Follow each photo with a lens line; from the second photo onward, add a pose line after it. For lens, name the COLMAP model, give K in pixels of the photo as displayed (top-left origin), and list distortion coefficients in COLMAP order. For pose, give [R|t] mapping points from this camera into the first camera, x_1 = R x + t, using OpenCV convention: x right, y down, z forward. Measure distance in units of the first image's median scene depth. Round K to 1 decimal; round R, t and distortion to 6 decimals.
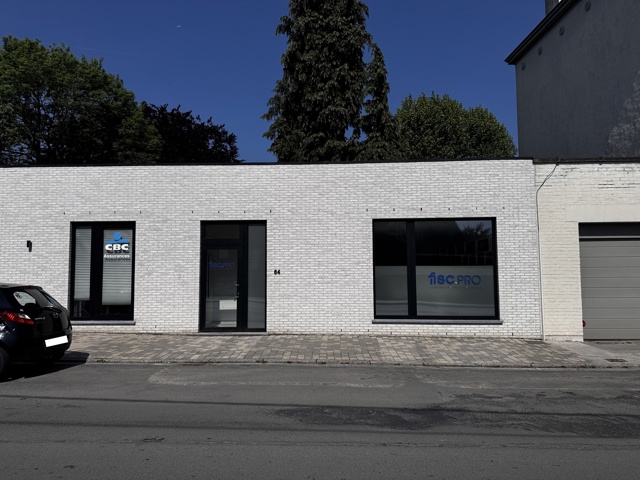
lens RADIAL K [[444.6, 0, 315.6], [0, 444.6, 240.3], [0, 0, 1]] dist [0.096731, -0.136478]
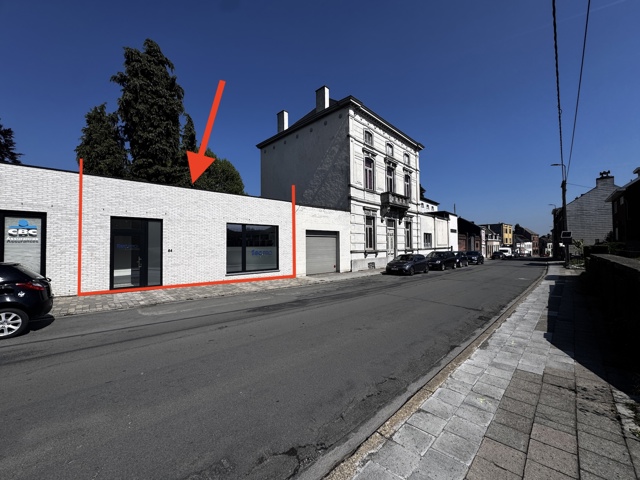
lens RADIAL K [[253.6, 0, 318.7], [0, 253.6, 239.1], [0, 0, 1]] dist [-0.005779, 0.000017]
pose [[0.716425, 0.020099, 0.697375, -0.341687], [-0.042862, 0.998965, 0.015242, -0.010069], [-0.696346, -0.040811, 0.716545, -0.073850]]
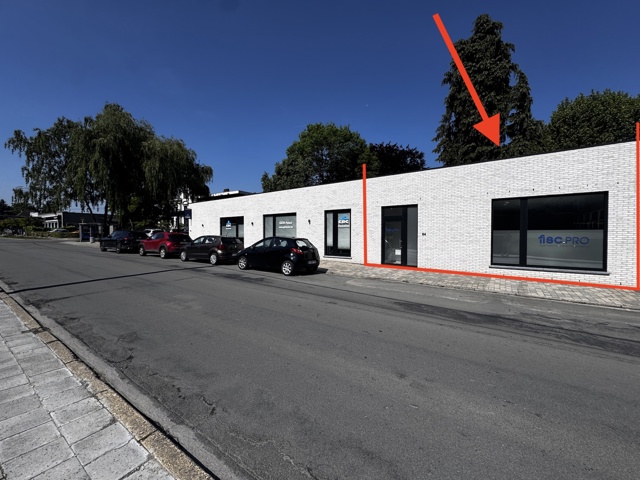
lens RADIAL K [[253.6, 0, 318.7], [0, 253.6, 239.1], [0, 0, 1]] dist [-0.005779, 0.000017]
pose [[0.832062, 0.016281, -0.554443, 0.113897], [0.029410, 0.996868, 0.073409, 0.006458], [0.553902, -0.077387, 0.828978, -0.036955]]
